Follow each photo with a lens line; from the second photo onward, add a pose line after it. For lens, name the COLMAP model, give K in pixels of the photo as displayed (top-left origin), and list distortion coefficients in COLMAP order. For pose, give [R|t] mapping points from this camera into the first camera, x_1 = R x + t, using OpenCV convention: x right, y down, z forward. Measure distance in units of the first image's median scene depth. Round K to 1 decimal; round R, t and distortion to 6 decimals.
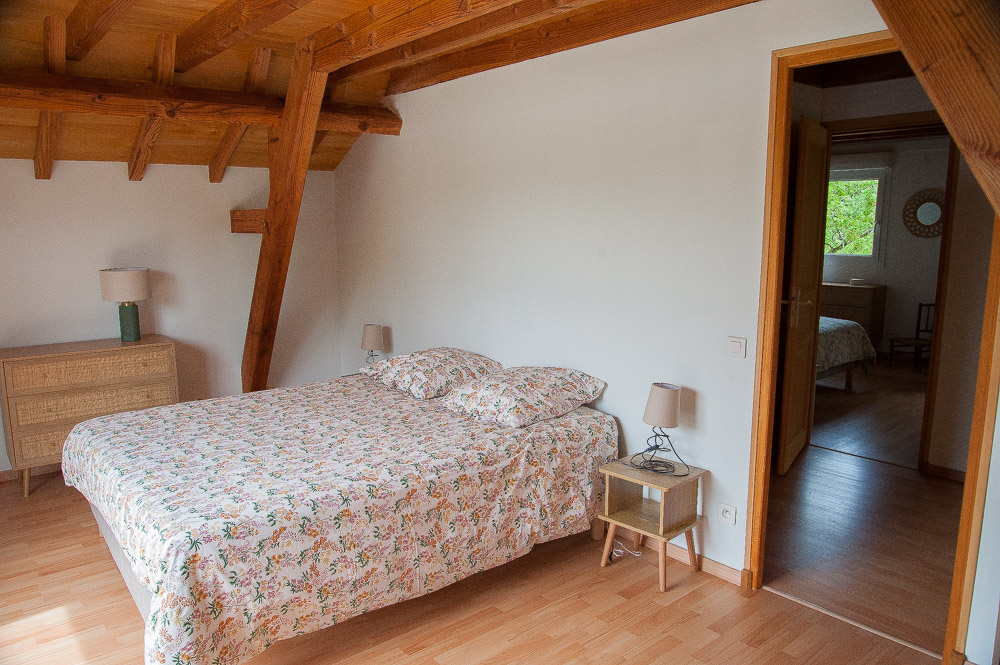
lens RADIAL K [[710.8, 0, 500.0], [0, 710.8, 332.5], [0, 0, 1]] dist [-0.060135, 0.000324]
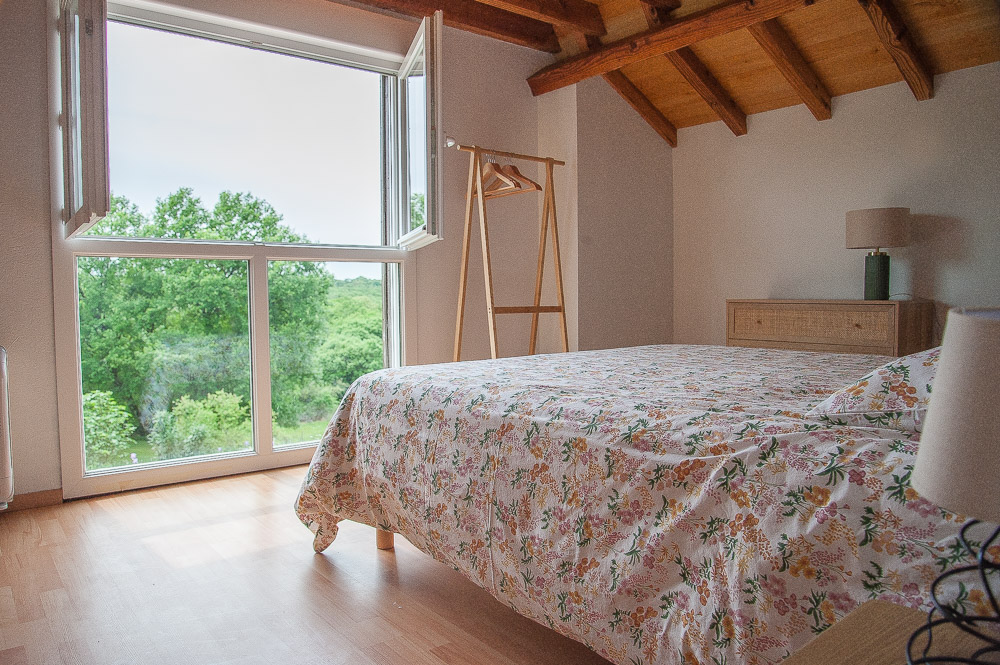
lens RADIAL K [[710.8, 0, 500.0], [0, 710.8, 332.5], [0, 0, 1]] dist [-0.060135, 0.000324]
pose [[-0.024042, 0.062576, -0.997751, 0.472262], [-0.146095, 0.987105, 0.065428, 0.098517], [0.988978, 0.147340, -0.014590, 0.944555]]
